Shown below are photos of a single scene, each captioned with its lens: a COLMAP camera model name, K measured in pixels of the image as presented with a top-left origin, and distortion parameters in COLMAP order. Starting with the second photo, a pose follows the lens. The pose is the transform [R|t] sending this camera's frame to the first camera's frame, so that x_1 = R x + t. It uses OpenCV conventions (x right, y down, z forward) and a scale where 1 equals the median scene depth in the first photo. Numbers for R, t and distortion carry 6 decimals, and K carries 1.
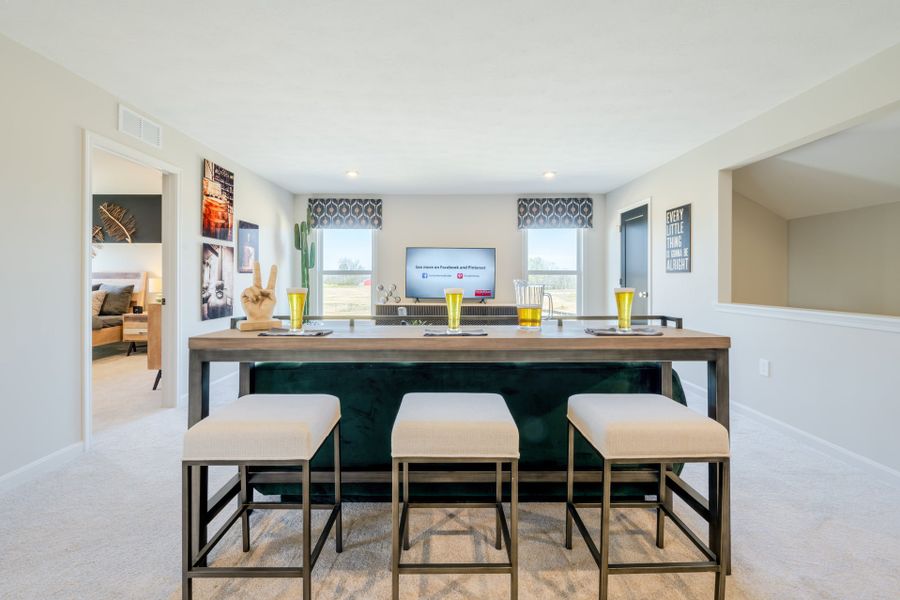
lens RADIAL K [[370.9, 0, 457.1], [0, 370.9, 277.8], [0, 0, 1]] dist [0.015377, -0.000407]
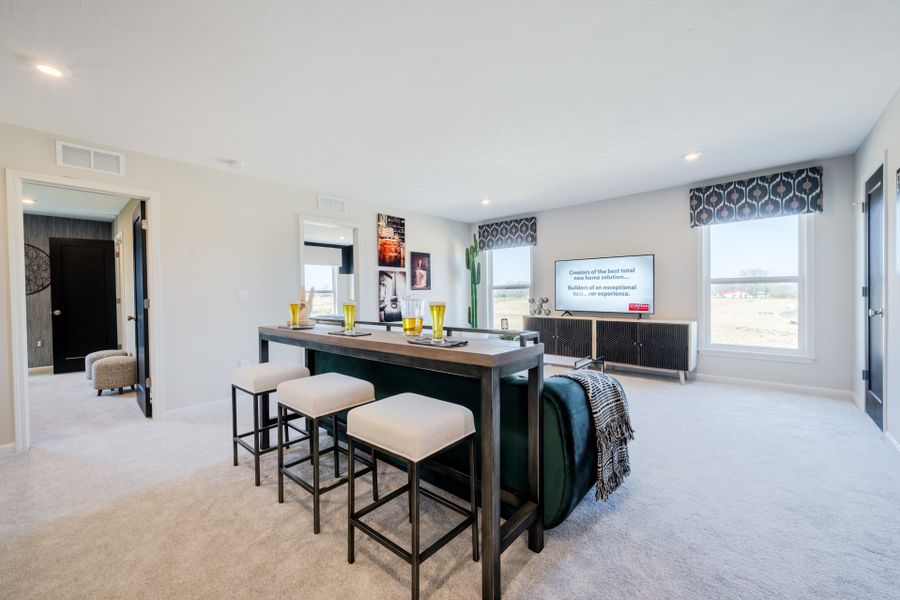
lens RADIAL K [[370.9, 0, 458.0], [0, 370.9, 298.7], [0, 0, 1]] dist [0.015377, -0.000407]
pose [[0.744607, -0.002114, -0.667500, 0.360070], [0.016500, 0.999748, 0.015241, 0.000659], [0.667299, -0.022362, 0.744454, 0.072791]]
